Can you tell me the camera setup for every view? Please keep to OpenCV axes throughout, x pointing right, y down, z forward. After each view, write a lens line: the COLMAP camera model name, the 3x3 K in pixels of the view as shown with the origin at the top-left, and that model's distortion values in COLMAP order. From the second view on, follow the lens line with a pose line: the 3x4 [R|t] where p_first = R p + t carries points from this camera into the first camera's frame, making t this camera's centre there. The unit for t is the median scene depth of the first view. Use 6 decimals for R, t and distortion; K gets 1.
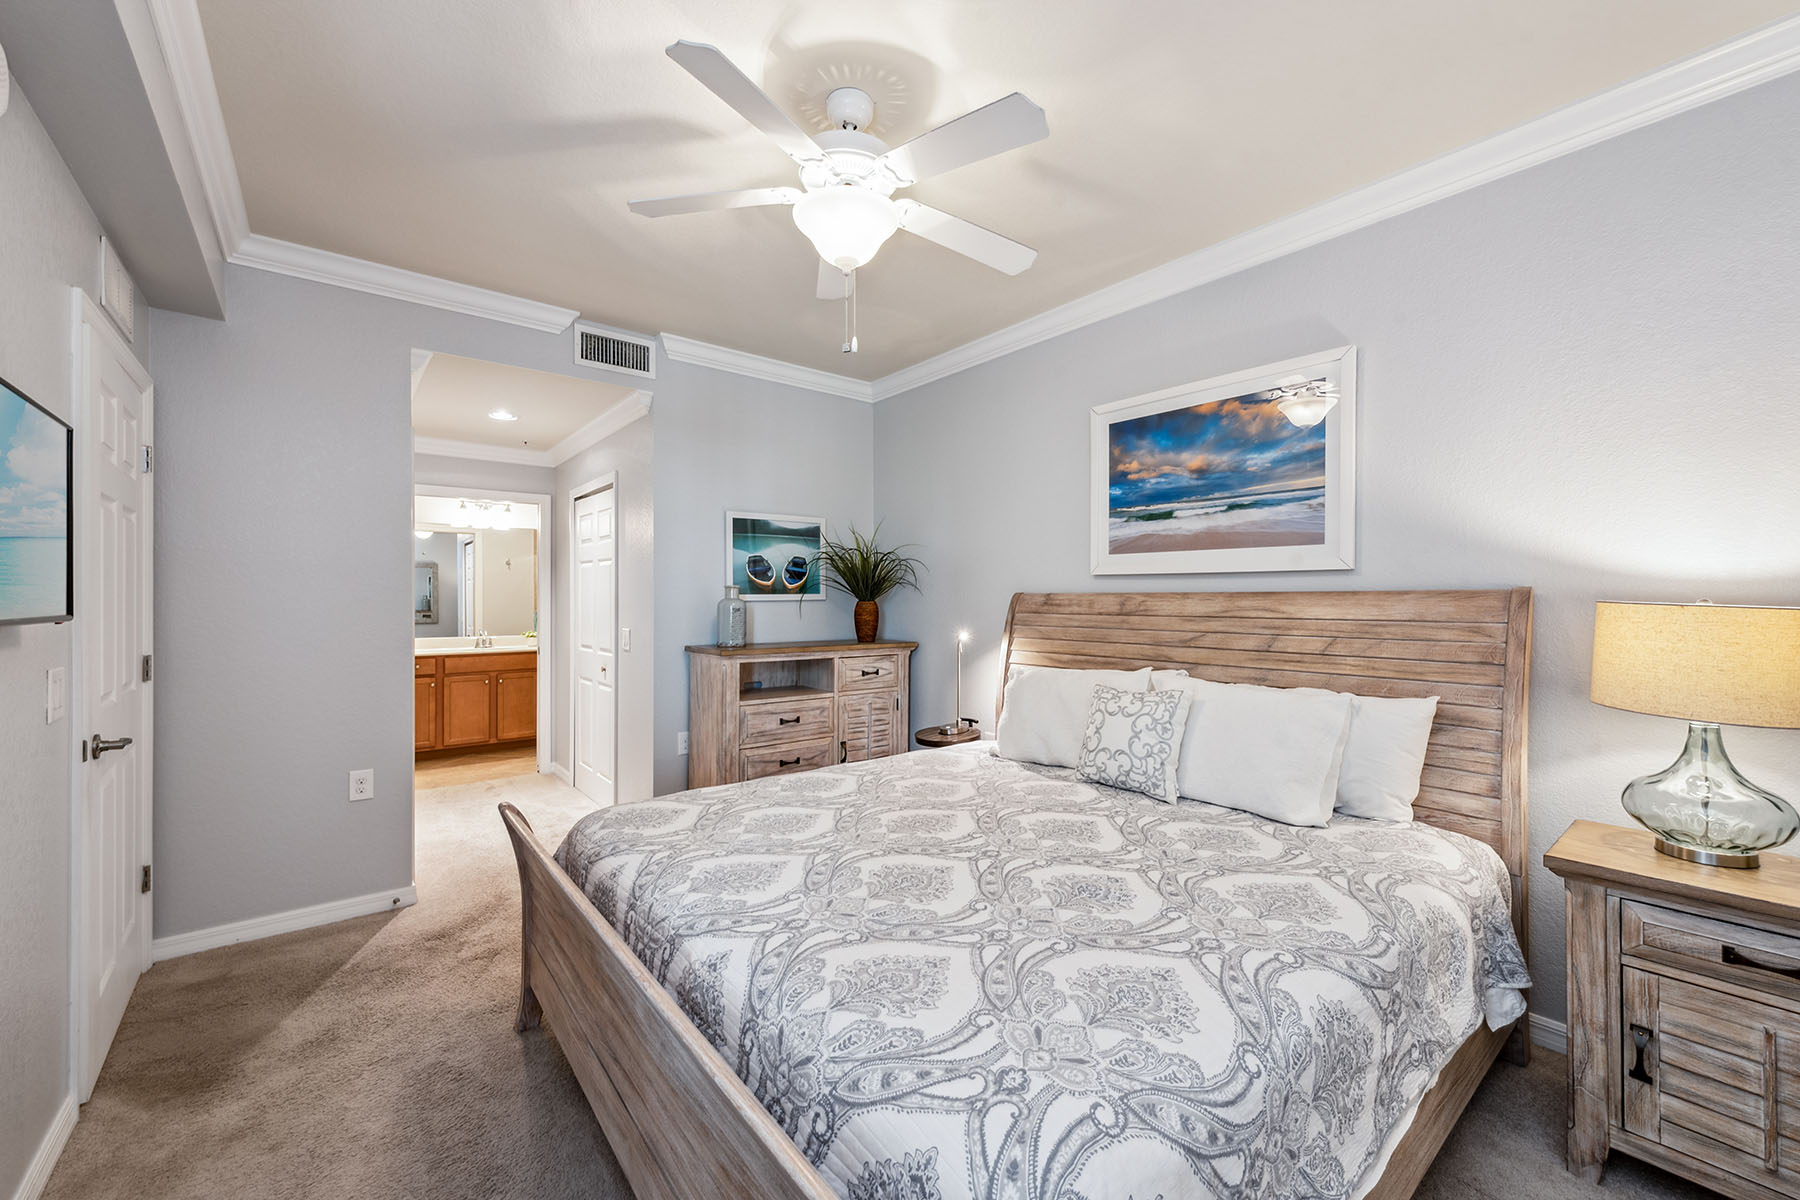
lens RADIAL K [[705.7, 0, 900.0], [0, 705.7, 600.0], [0, 0, 1]] dist [0.016835, -0.008080]
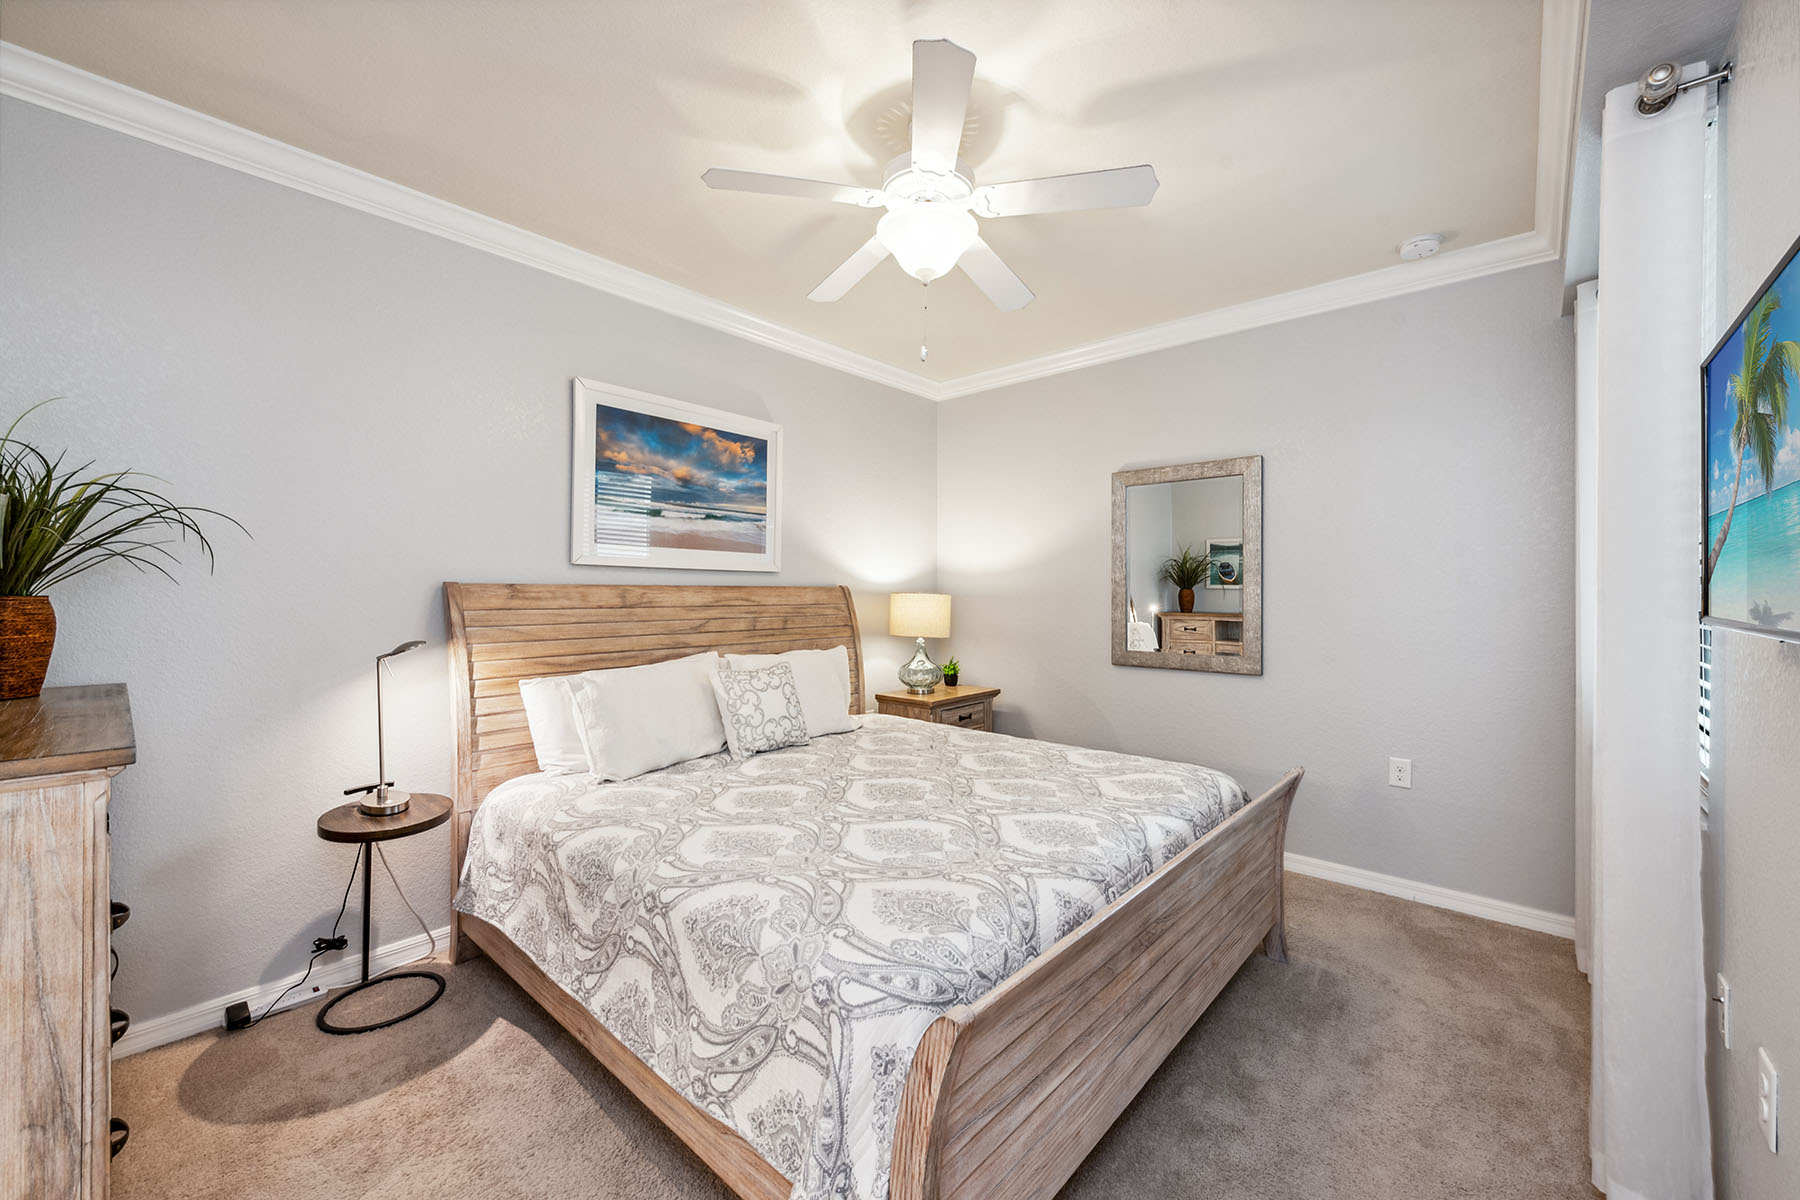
lens RADIAL K [[705.7, 0, 900.0], [0, 705.7, 600.0], [0, 0, 1]] dist [0.016835, -0.008080]
pose [[-0.161316, -0.008212, 0.986869, -0.784533], [0.004407, 0.999949, 0.009041, 0.003763], [-0.986893, 0.005808, -0.161272, 0.859335]]
